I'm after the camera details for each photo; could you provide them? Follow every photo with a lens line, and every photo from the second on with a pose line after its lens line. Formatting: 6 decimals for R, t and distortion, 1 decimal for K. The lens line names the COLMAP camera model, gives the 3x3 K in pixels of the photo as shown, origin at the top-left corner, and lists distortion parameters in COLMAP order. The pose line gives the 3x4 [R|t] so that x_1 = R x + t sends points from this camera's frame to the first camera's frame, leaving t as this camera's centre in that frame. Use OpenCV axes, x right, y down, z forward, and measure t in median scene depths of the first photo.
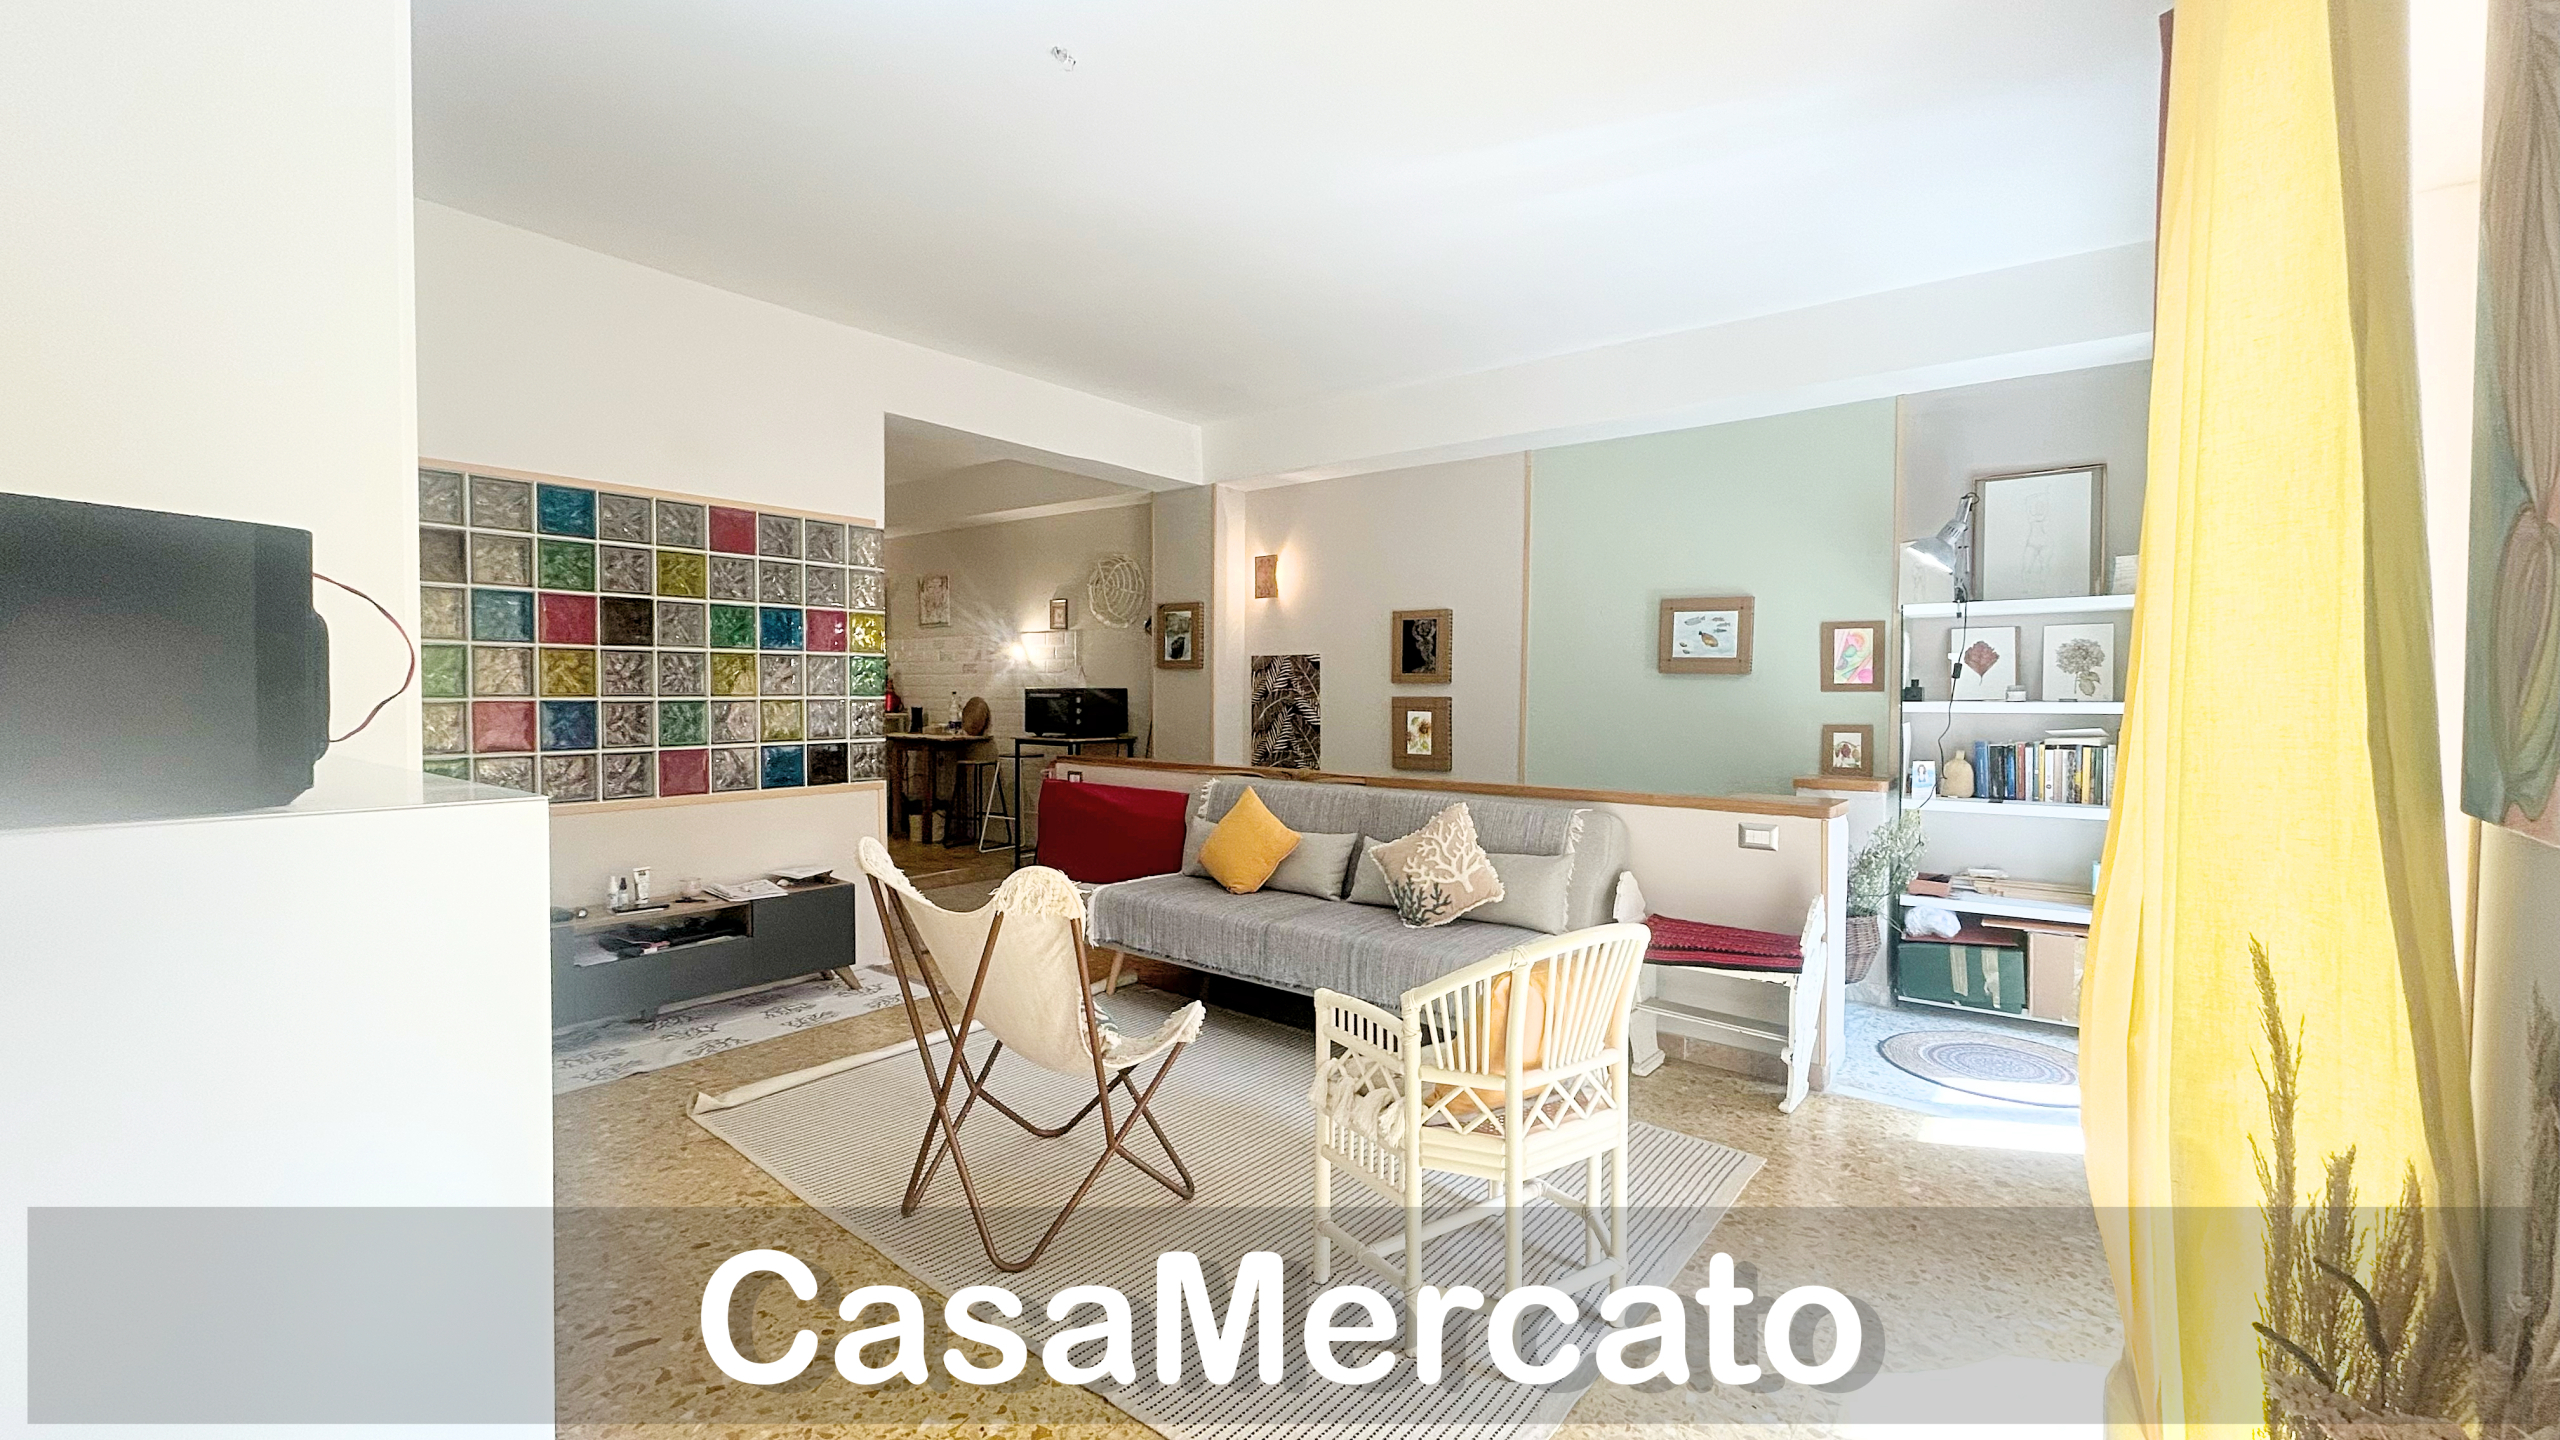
lens RADIAL K [[1026.0, 0, 1279.5], [0, 1026.0, 710.5], [0, 0, 1]] dist [-0.001700, 0.000643]
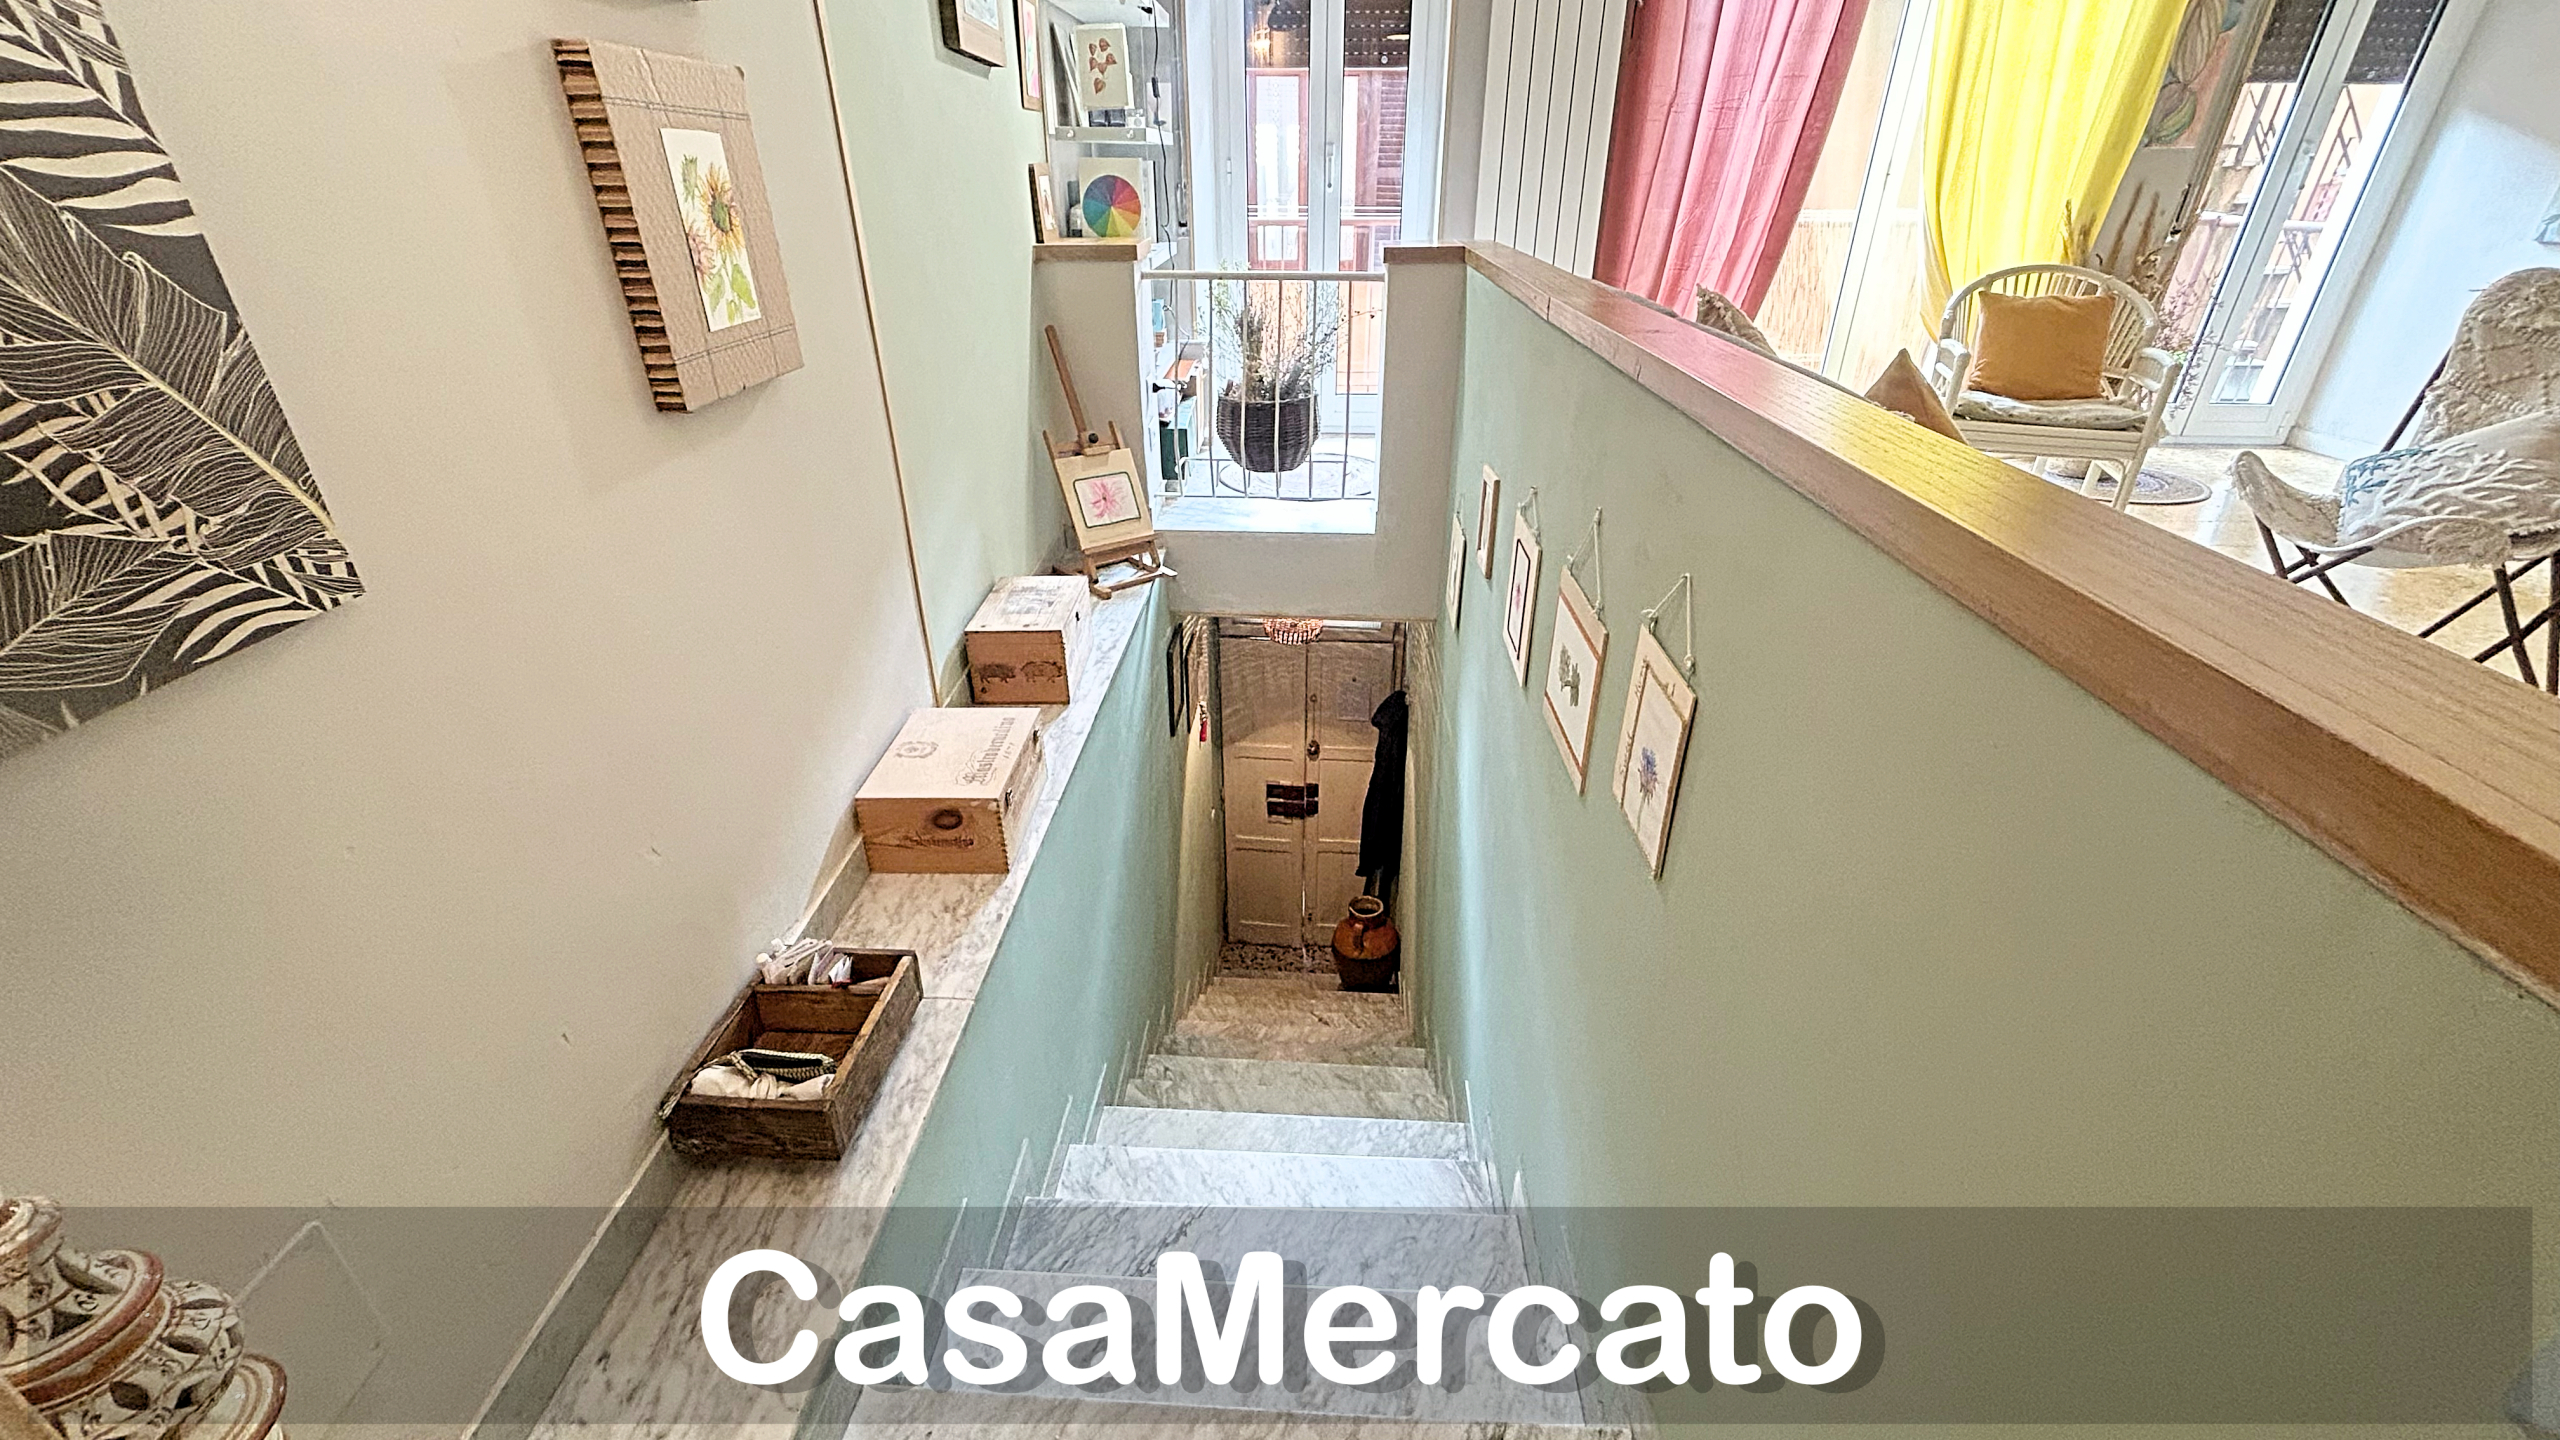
lens RADIAL K [[1026.0, 0, 1274.3], [0, 1026.0, 719.6], [0, 0, 1]] dist [-0.001700, 0.000643]
pose [[-0.598450, -0.379625, 0.705509, -0.151233], [0.015110, 0.875104, 0.483699, 0.008080], [-0.801018, 0.300130, -0.517970, 1.049168]]
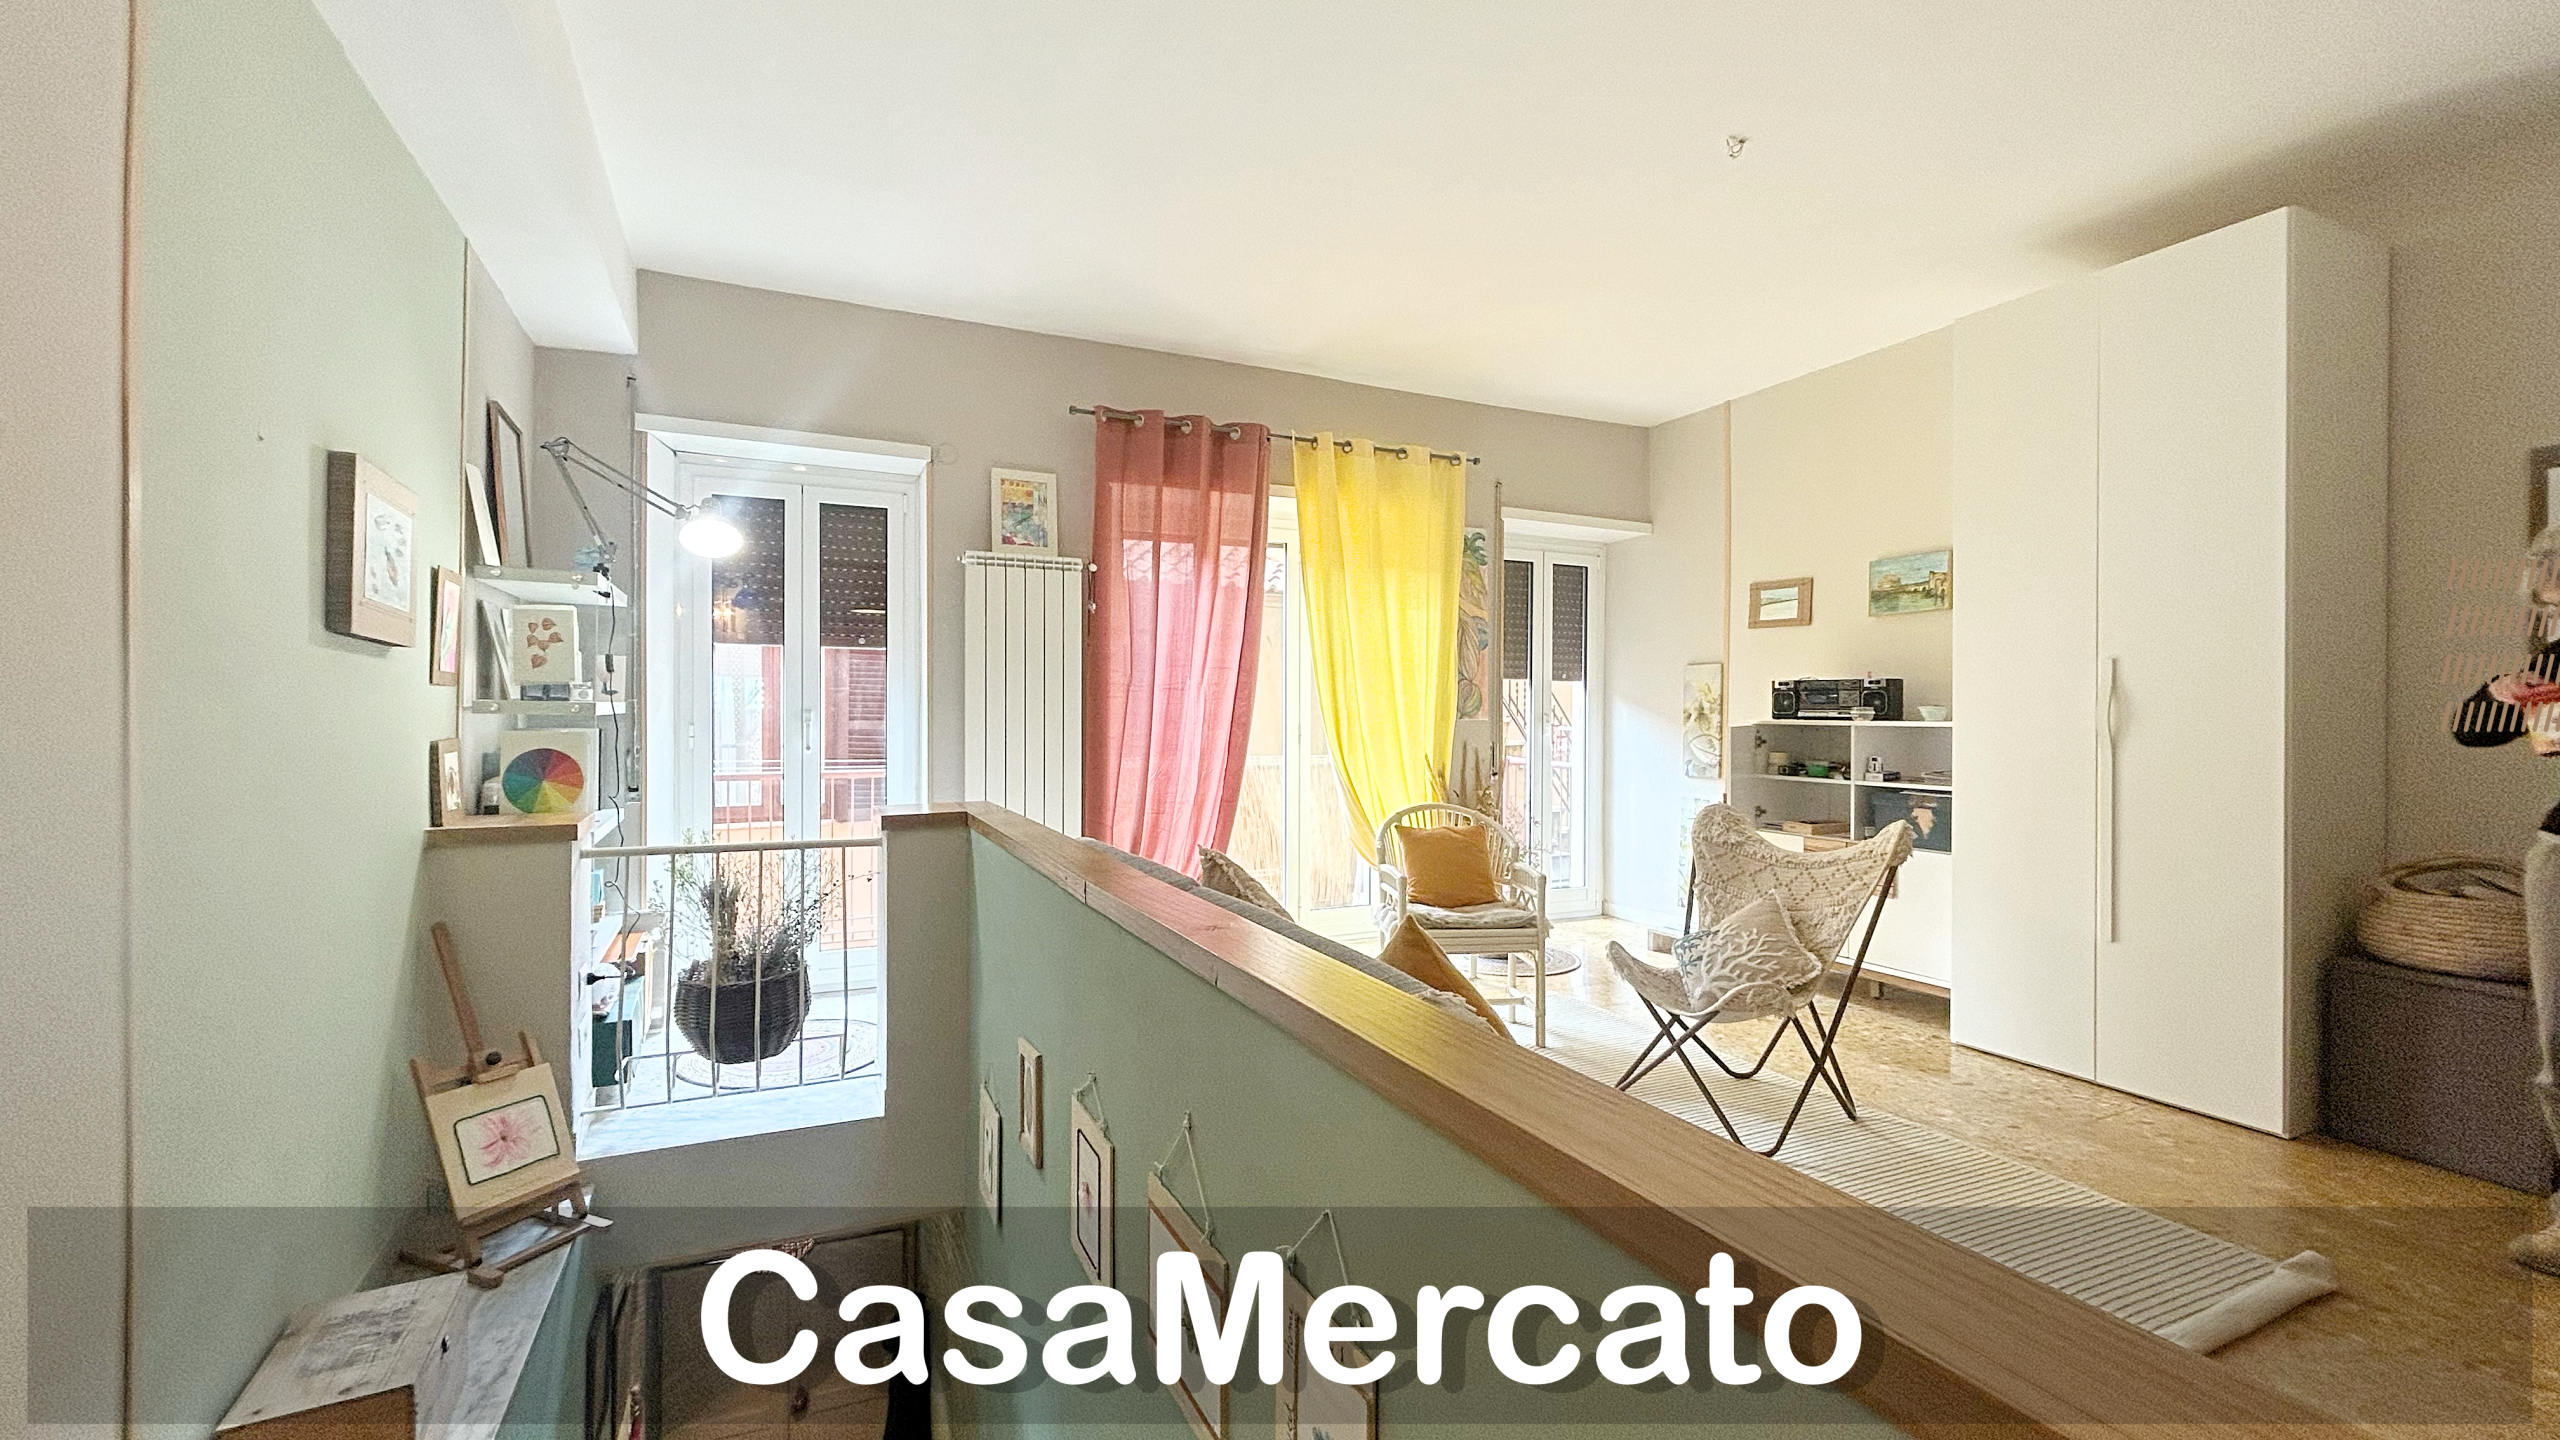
lens RADIAL K [[1026.0, 0, 1276.5], [0, 1026.0, 715.9], [0, 0, 1]] dist [-0.001700, 0.000643]
pose [[-0.906737, -0.010018, 0.421578, -0.116866], [-0.000374, 0.999737, 0.022952, -0.010280], [-0.421697, 0.020653, -0.906502, 1.040396]]
